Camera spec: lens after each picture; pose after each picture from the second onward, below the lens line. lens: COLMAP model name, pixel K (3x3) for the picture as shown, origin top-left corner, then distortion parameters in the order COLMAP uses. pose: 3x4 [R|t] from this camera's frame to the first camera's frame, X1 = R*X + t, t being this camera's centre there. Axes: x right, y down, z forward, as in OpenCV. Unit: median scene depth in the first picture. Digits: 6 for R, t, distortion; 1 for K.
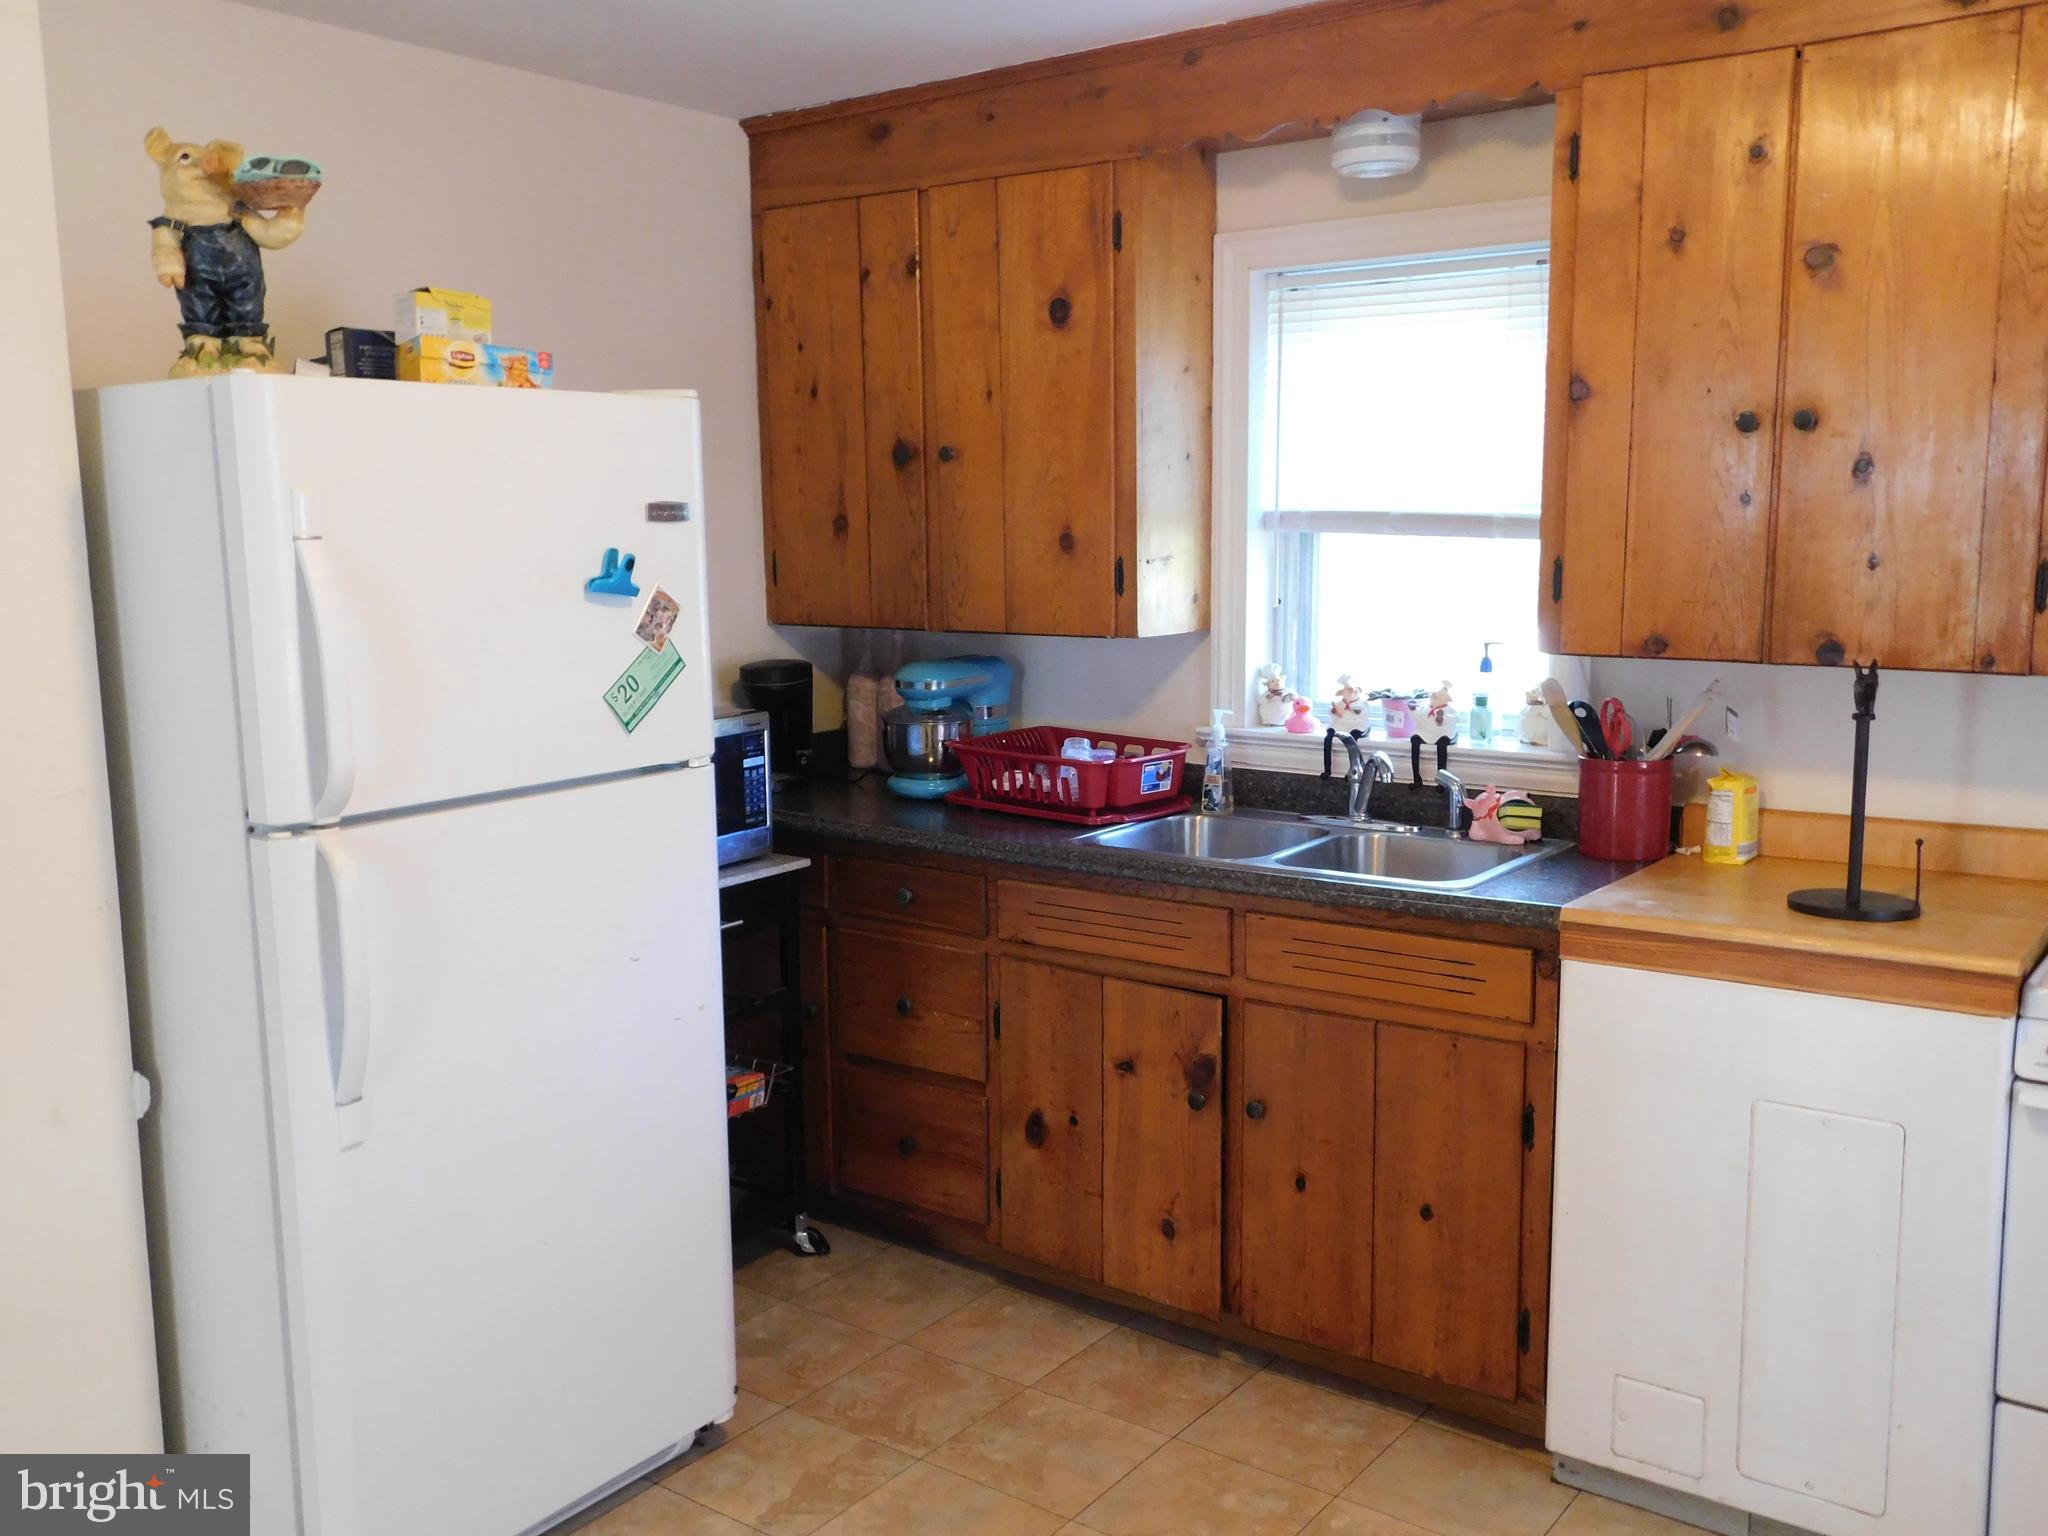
lens RADIAL K [[1726.3, 0, 1024.0], [0, 1726.3, 768.0], [0, 0, 1]] dist [0.011331, 0.003013]
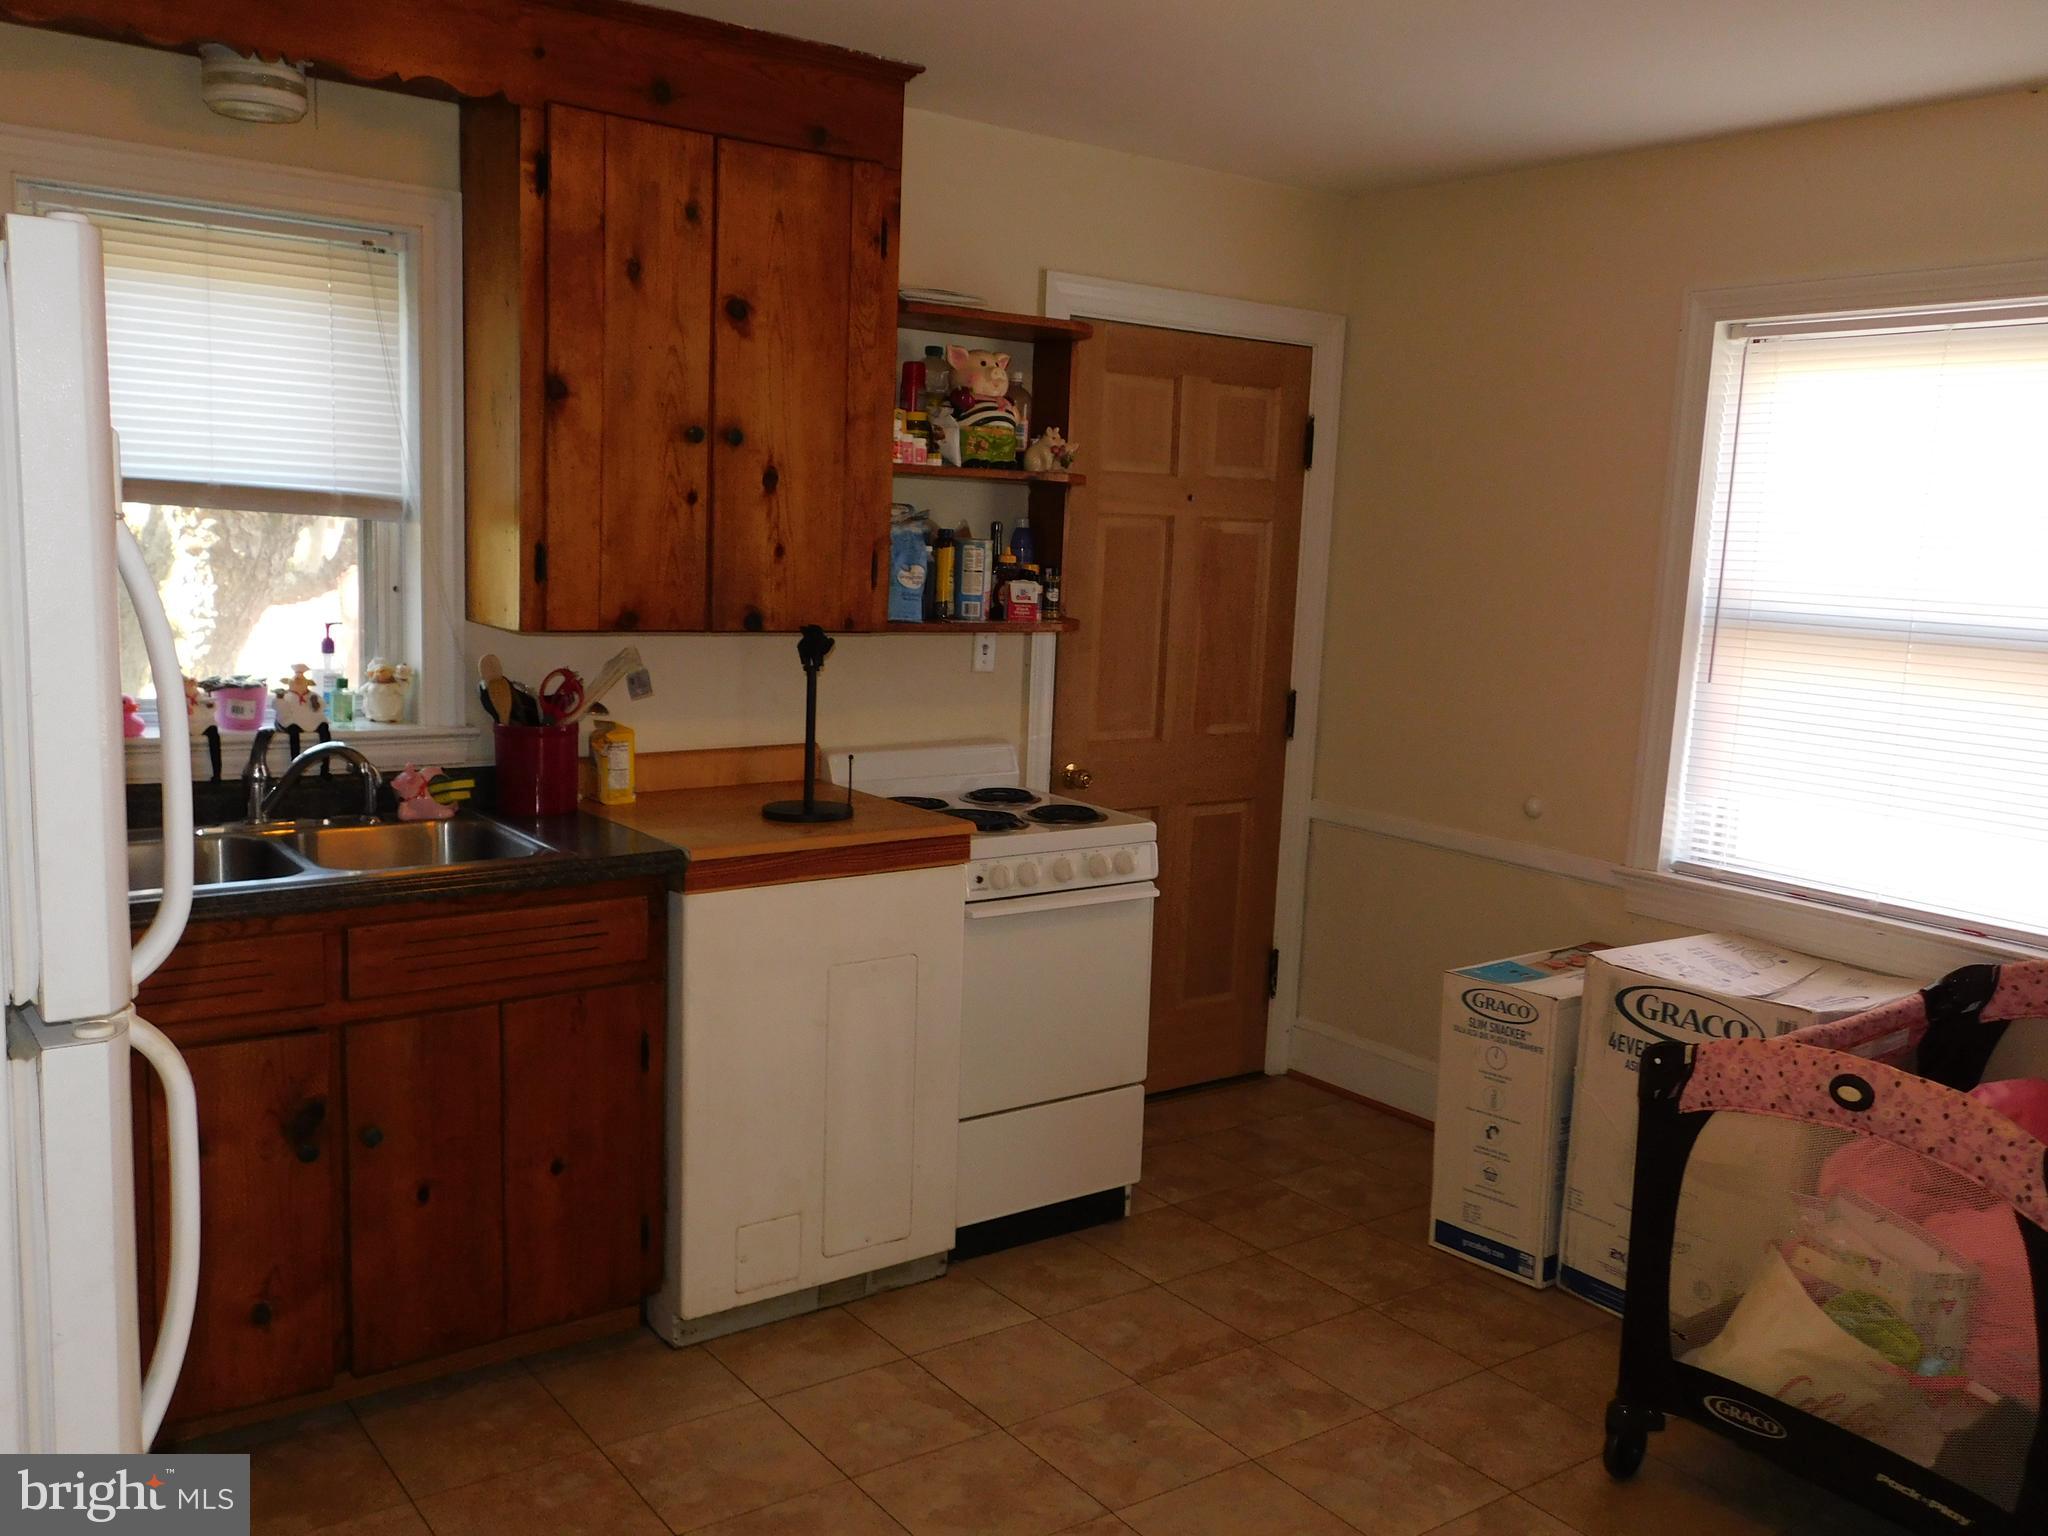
lens RADIAL K [[1726.3, 0, 1024.0], [0, 1726.3, 768.0], [0, 0, 1]] dist [0.011331, 0.003013]
pose [[0.306211, -0.117712, 0.944658, -0.667717], [0.090602, 0.991425, 0.094170, -0.058831], [-0.947642, 0.056752, 0.314250, 0.398803]]
